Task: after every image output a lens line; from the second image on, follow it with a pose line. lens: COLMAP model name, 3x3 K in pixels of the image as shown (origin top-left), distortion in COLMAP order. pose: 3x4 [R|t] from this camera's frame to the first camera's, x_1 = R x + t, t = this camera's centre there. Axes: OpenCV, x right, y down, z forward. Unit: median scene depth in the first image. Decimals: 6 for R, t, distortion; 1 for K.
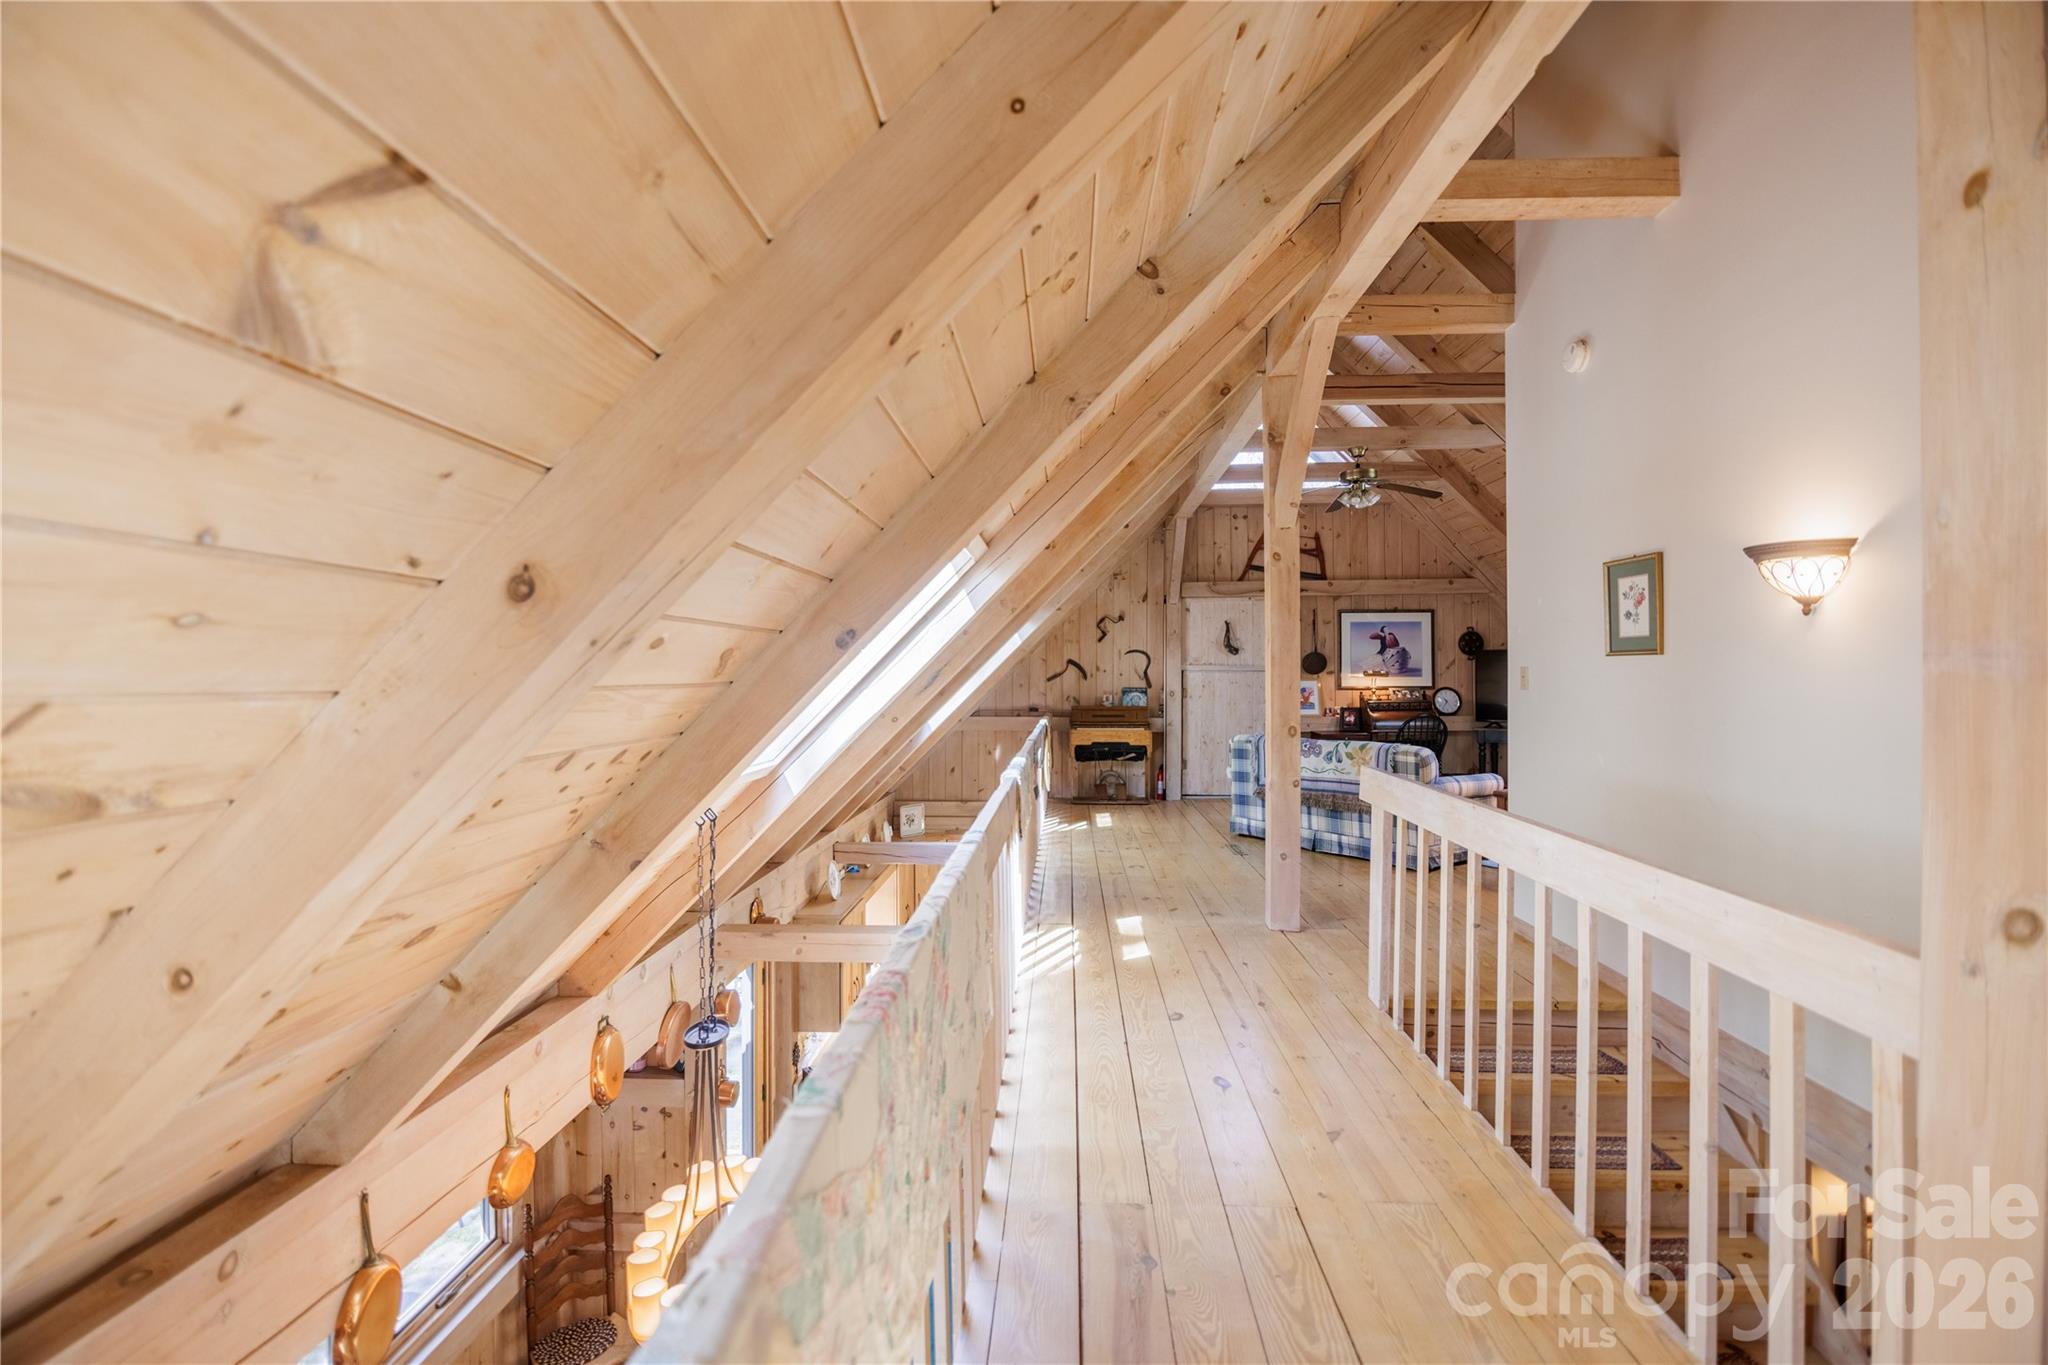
lens RADIAL K [[914.9, 0, 1028.1], [0, 914.9, 664.5], [0, 0, 1]] dist [-0.011210, -0.002645]
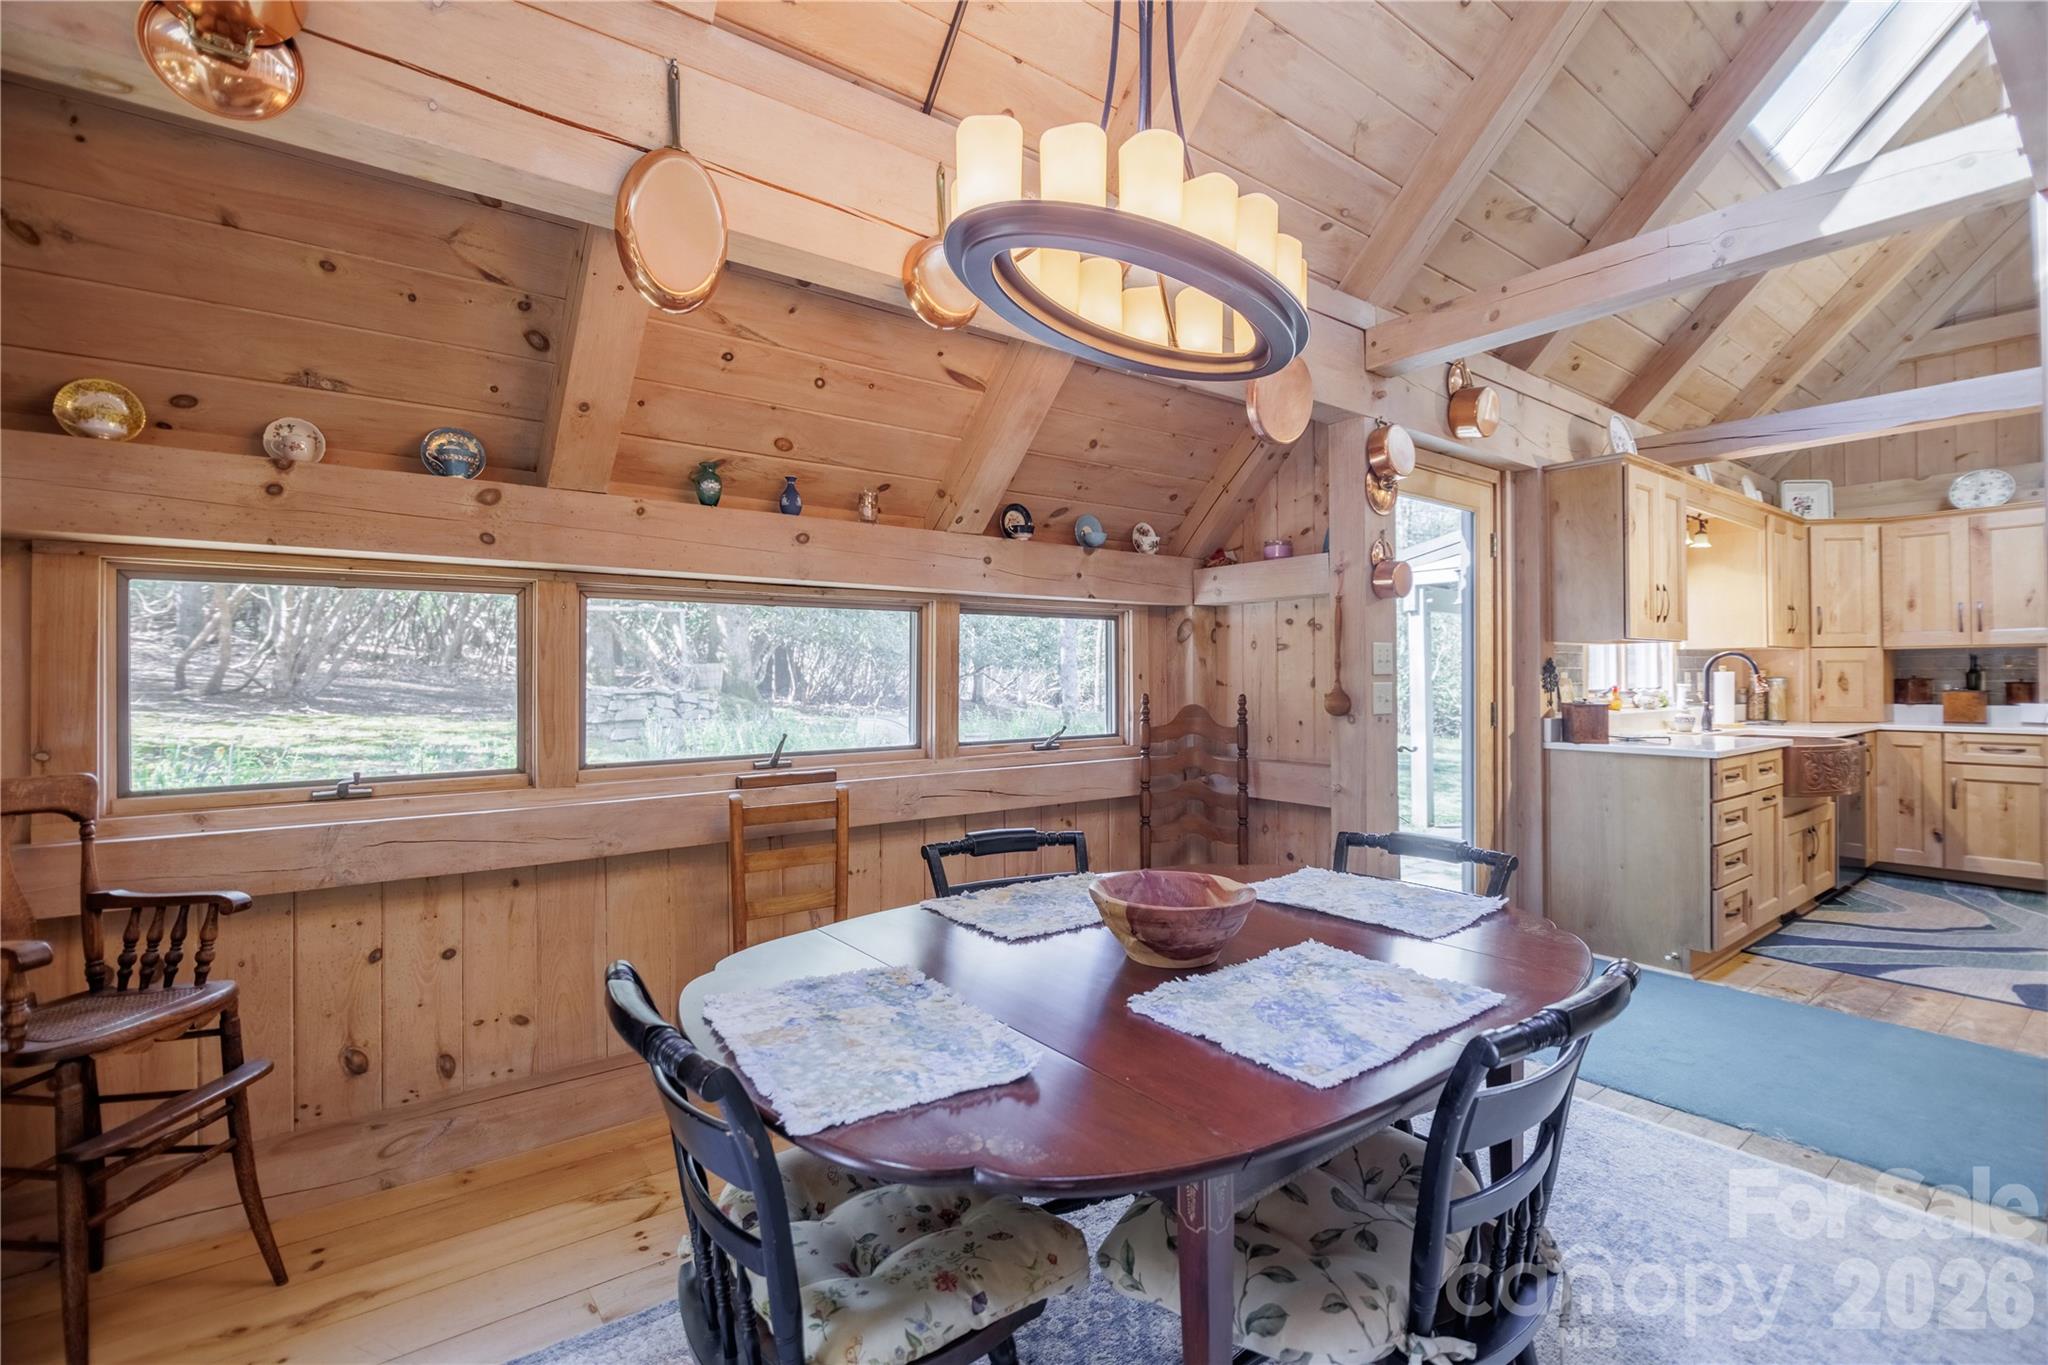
lens RADIAL K [[914.9, 0, 1020.7], [0, 914.9, 673.9], [0, 0, 1]] dist [-0.011210, -0.002645]
pose [[0.635426, -0.010431, -0.772091, 0.017002], [0.014772, 0.999890, -0.001351, 0.529046], [0.772020, -0.010546, 0.635510, 0.351730]]
